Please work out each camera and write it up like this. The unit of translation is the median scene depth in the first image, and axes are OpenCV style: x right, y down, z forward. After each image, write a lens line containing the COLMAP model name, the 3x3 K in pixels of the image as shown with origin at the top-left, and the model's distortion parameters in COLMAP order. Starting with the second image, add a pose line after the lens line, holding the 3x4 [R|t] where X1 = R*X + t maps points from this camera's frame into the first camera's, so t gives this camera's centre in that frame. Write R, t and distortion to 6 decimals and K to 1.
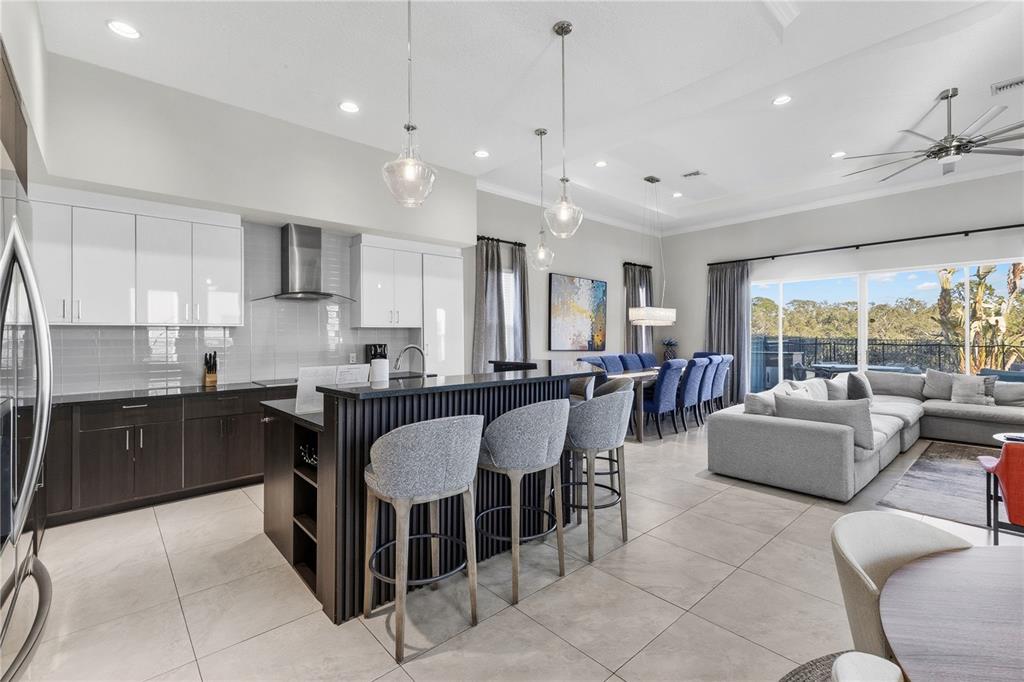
lens RADIAL K [[448.0, 0, 529.0], [0, 448.0, 334.8], [0, 0, 1]] dist [0.003853, 0.000333]
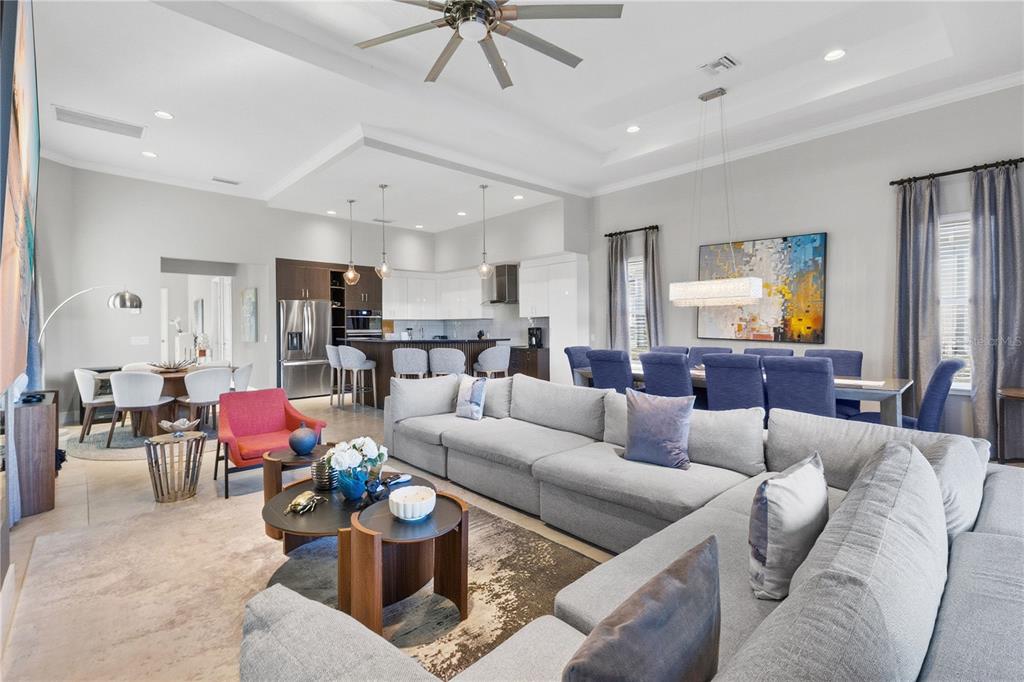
lens RADIAL K [[475.9, 0, 507.0], [0, 475.9, 330.0], [0, 0, 1]] dist [-0.001654, -0.000047]
pose [[-0.019258, 0.013658, -0.999721, 0.973477], [0.008027, 0.999877, 0.013505, 0.004666], [0.999782, -0.007765, -0.019365, 0.666177]]
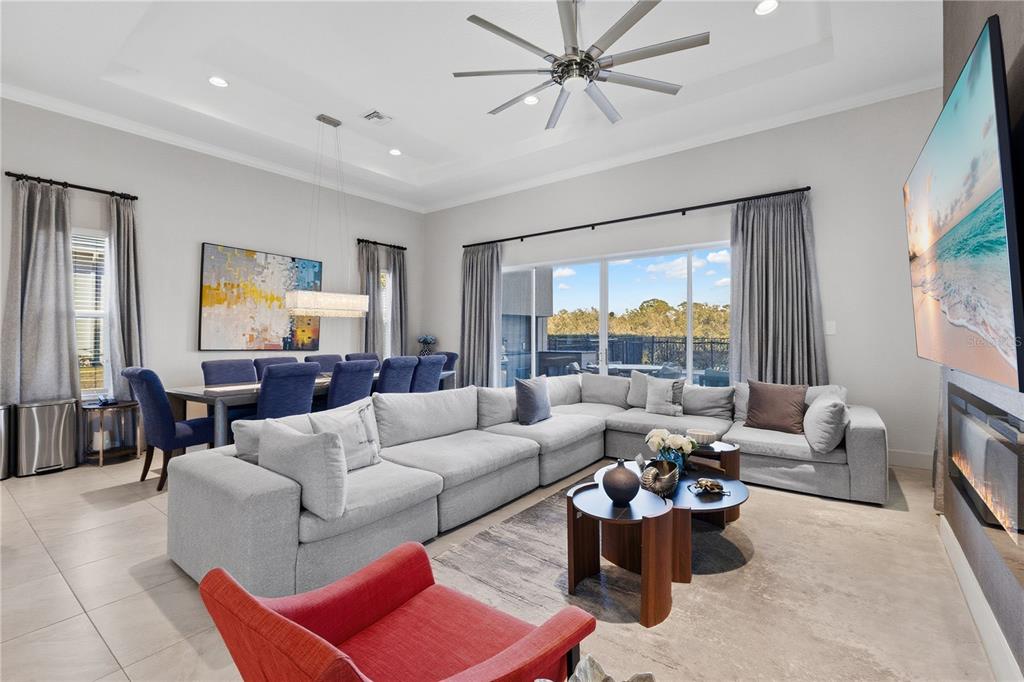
lens RADIAL K [[458.6, 0, 527.5], [0, 458.6, 338.0], [0, 0, 1]] dist [0.005255, 0.000546]
pose [[0.977976, 0.001720, 0.208709, 0.414856], [-0.003625, 0.999955, 0.008746, 0.006539], [-0.208685, -0.009310, 0.977939, 0.171619]]
